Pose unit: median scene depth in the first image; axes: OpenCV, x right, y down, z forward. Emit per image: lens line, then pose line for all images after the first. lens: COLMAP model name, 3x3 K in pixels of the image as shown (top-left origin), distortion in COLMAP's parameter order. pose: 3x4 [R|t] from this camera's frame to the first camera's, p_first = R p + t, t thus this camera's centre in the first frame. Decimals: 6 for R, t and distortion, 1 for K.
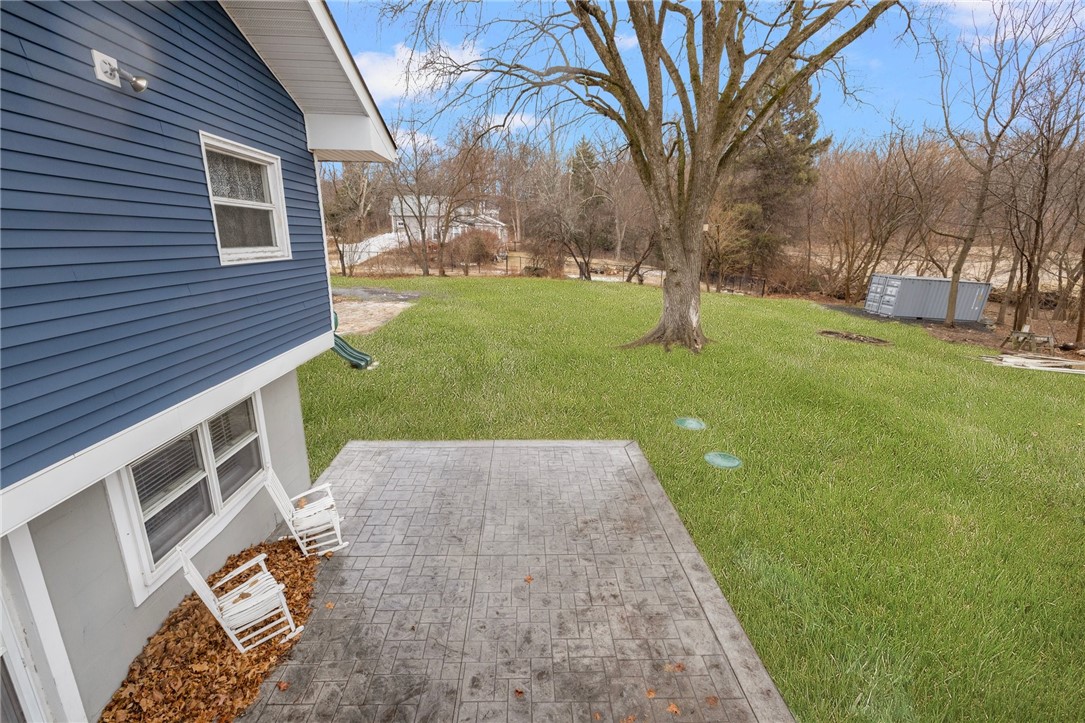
lens RADIAL K [[455.7, 0, 534.4], [0, 455.7, 364.7], [0, 0, 1]] dist [-0.000310, -0.000024]
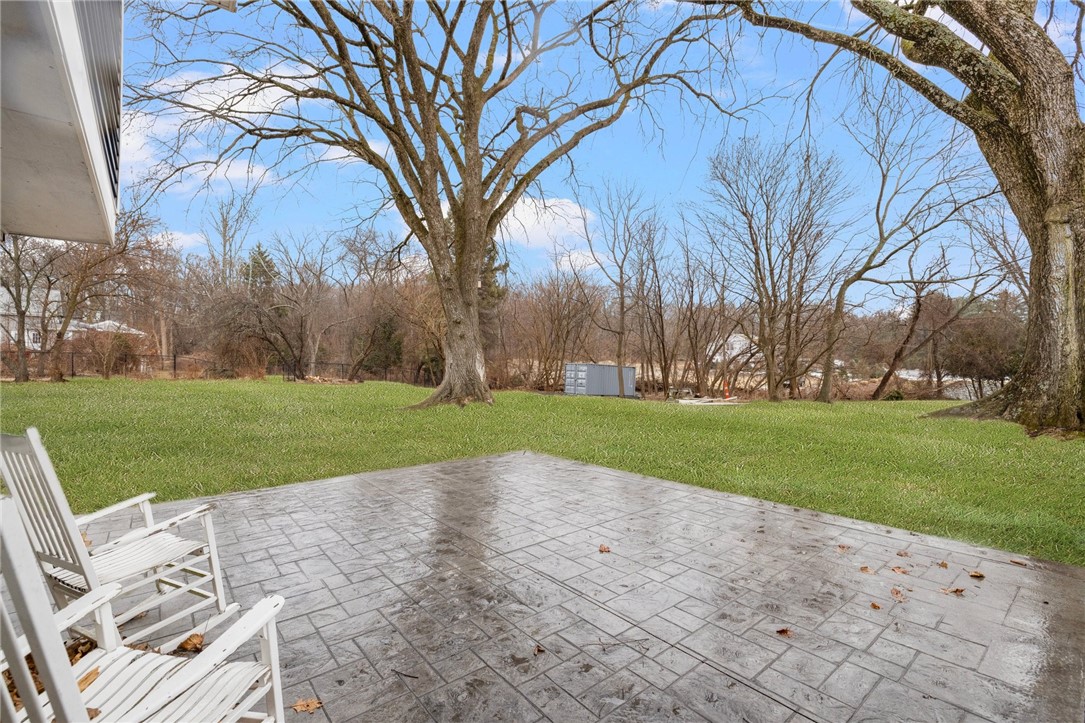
lens RADIAL K [[478.8, 0, 542.5], [0, 478.8, 361.5], [0, 0, 1]] dist [-0.017128, 0.000023]
pose [[0.788008, -0.010570, 0.615574, -0.104723], [0.181183, 0.959558, -0.215458, 0.073636], [-0.588402, 0.281314, 0.758054, 0.099398]]
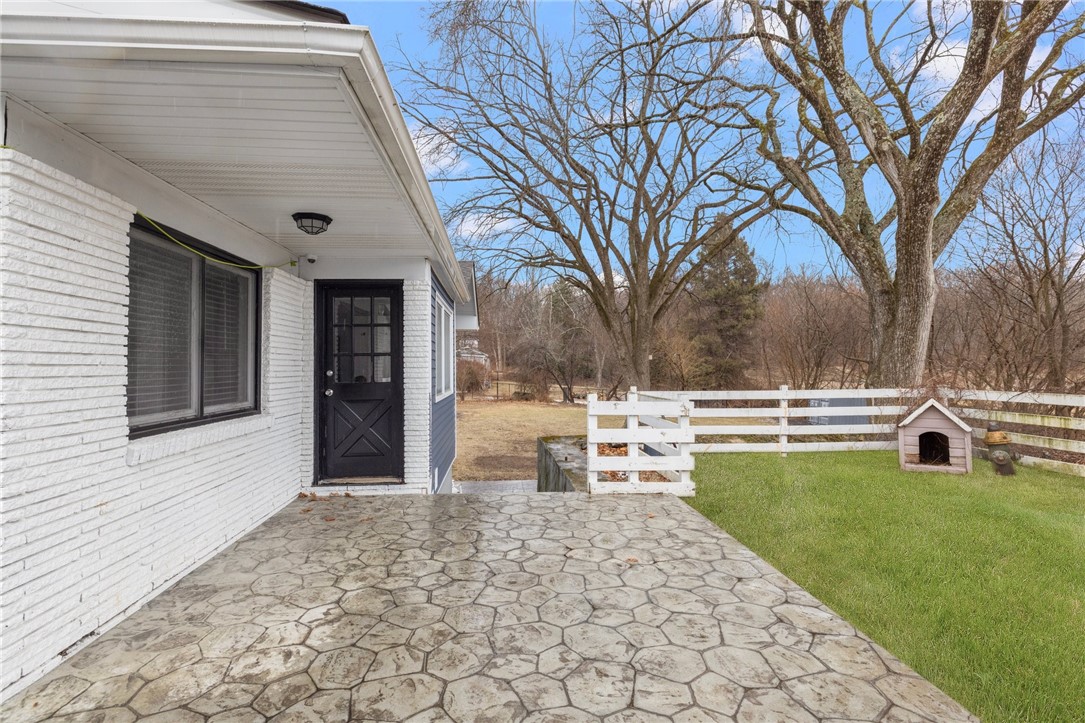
lens RADIAL K [[516.2, 0, 542.5], [0, 516.2, 361.5], [0, 0, 1]] dist [-0.002318, -0.000433]
pose [[0.998008, -0.015971, 0.061030, -0.041443], [0.032387, 0.959911, -0.278427, 0.097225], [-0.054137, 0.279849, 0.958517, -0.339993]]
